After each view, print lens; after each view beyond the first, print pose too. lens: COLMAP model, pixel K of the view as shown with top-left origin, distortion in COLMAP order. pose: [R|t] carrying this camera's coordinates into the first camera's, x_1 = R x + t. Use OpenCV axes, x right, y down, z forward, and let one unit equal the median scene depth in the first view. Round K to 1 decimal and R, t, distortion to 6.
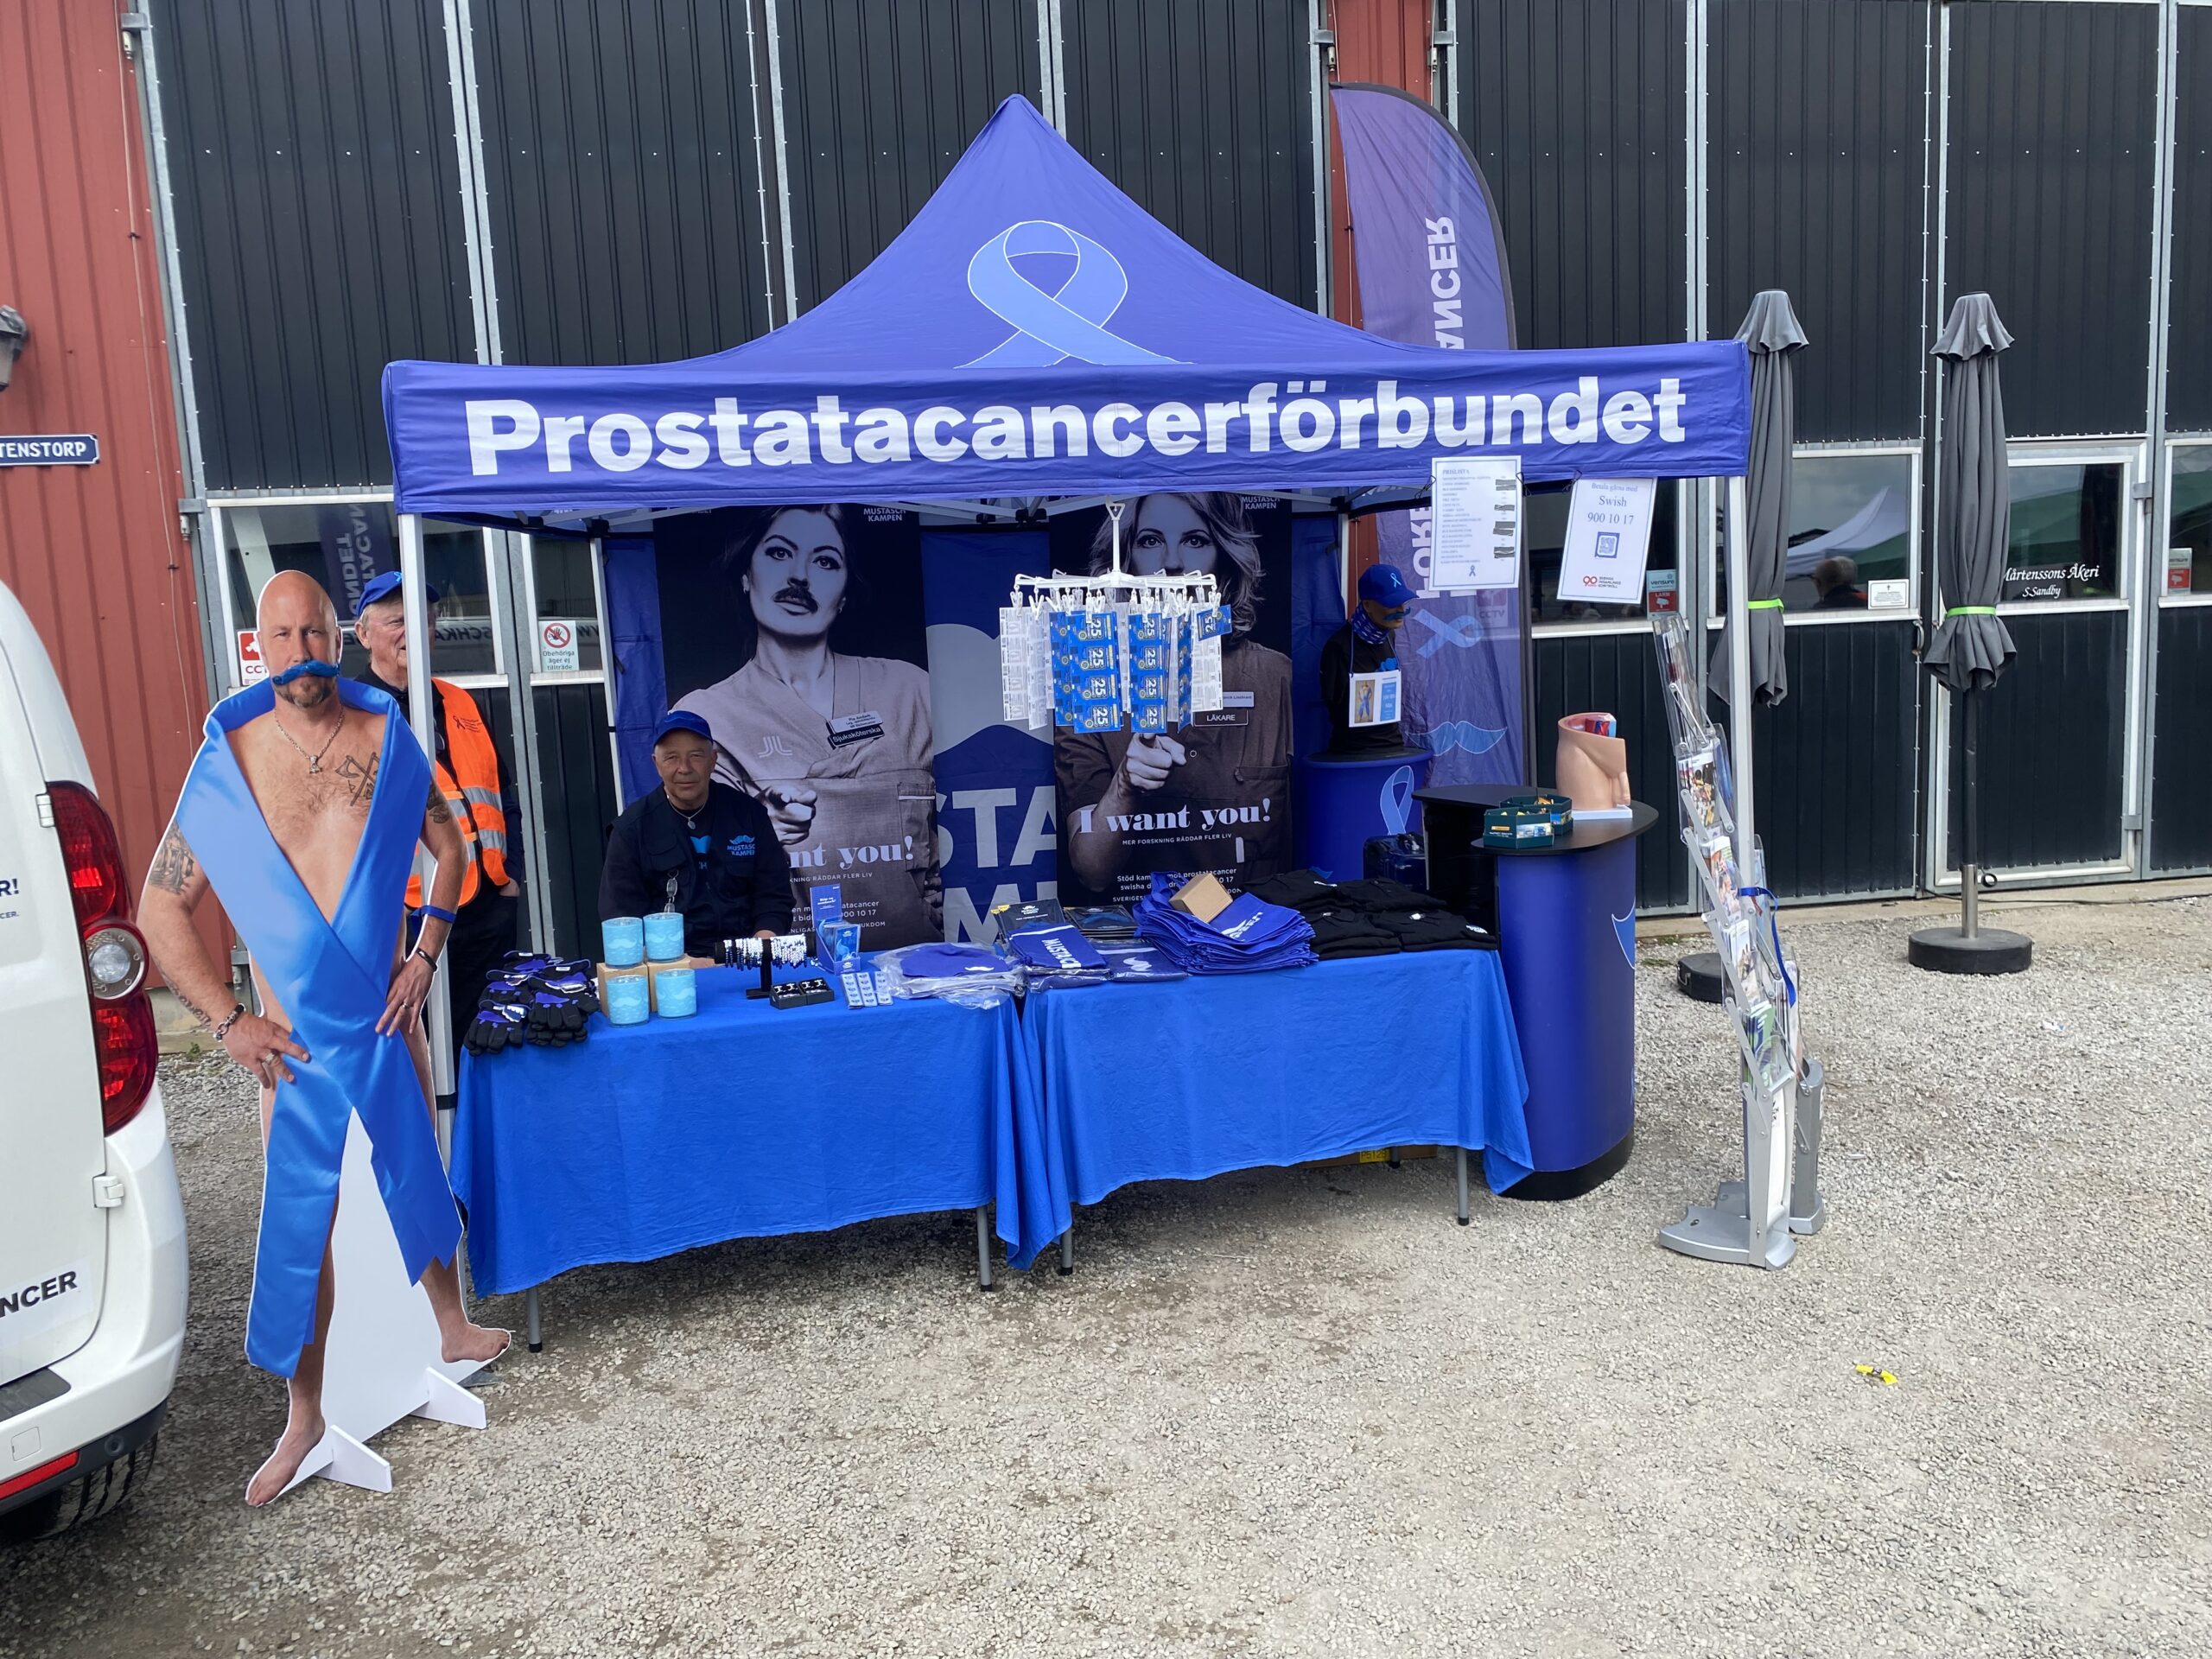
lens RADIAL K [[1679.3, 0, 1091.7], [0, 1679.3, 845.3], [0, 0, 1]] dist [0.015389, -0.015079]
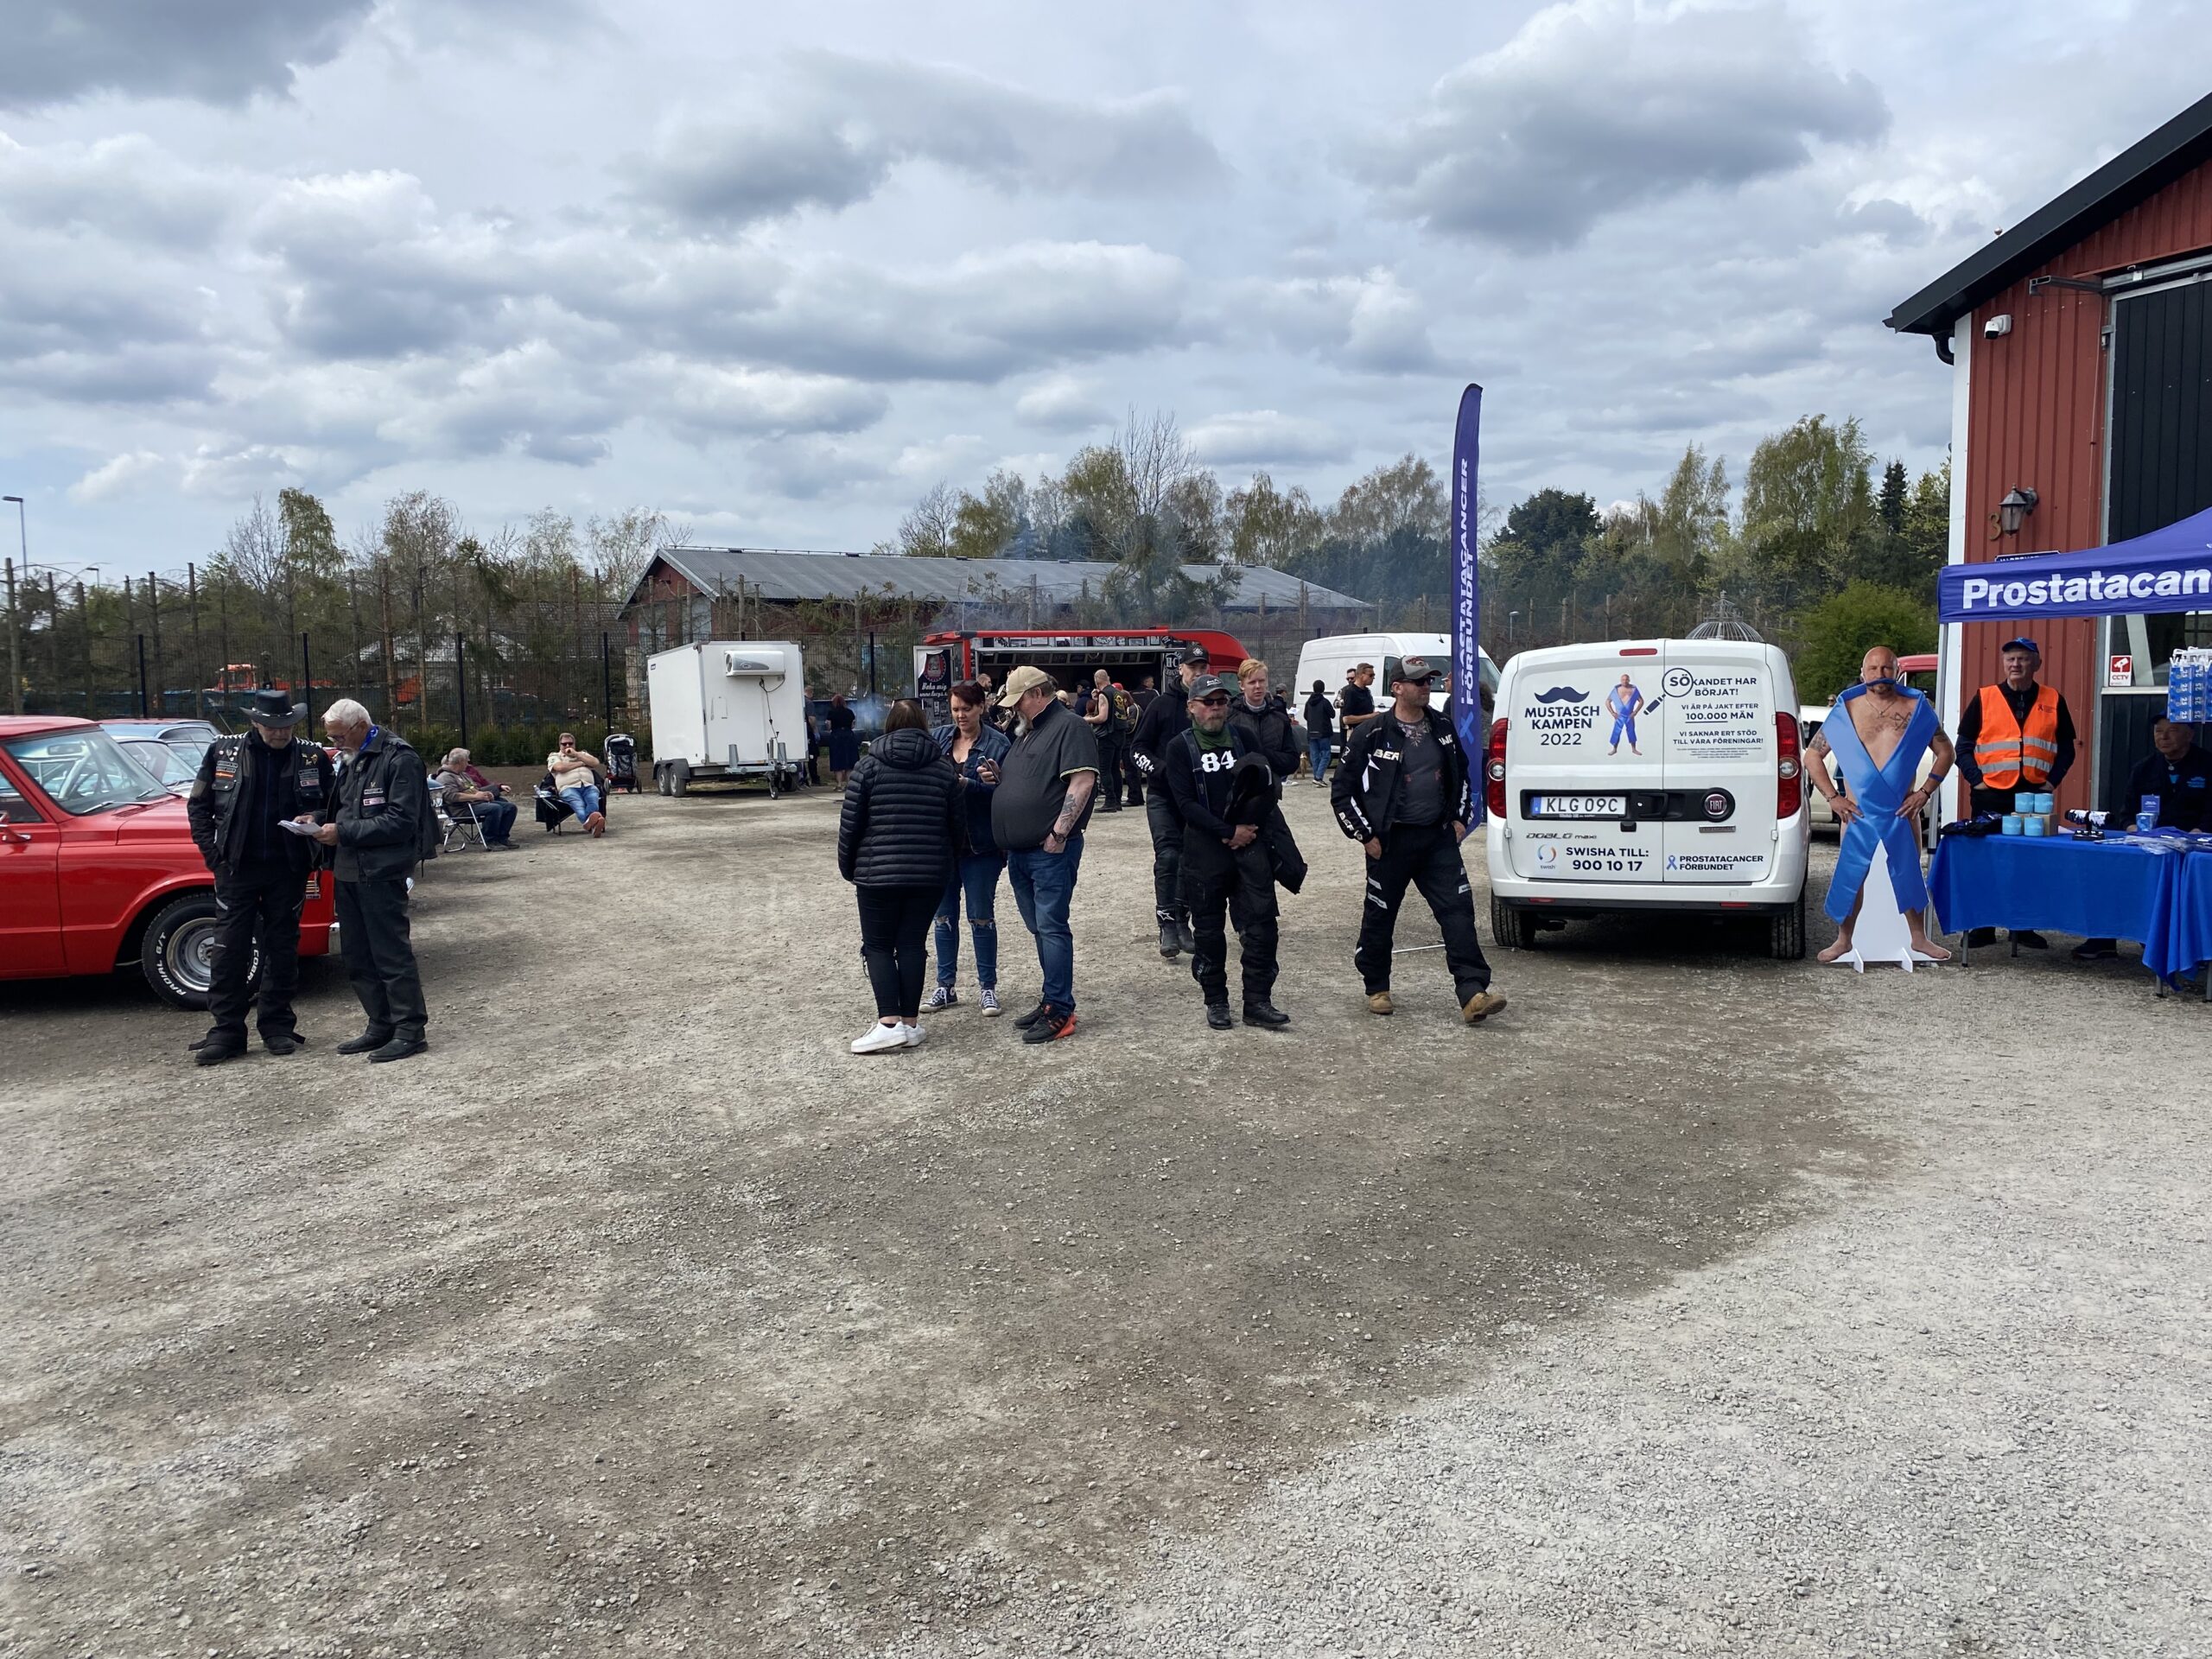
lens RADIAL K [[1679.3, 0, 1109.0], [0, 1679.3, 837.7], [0, 0, 1]] dist [0.015389, -0.015079]
pose [[0.235642, 0.126184, -0.963613, 1.818713], [-0.120551, 0.987672, 0.099855, 0.028018], [0.964334, 0.092635, 0.247949, -0.858613]]
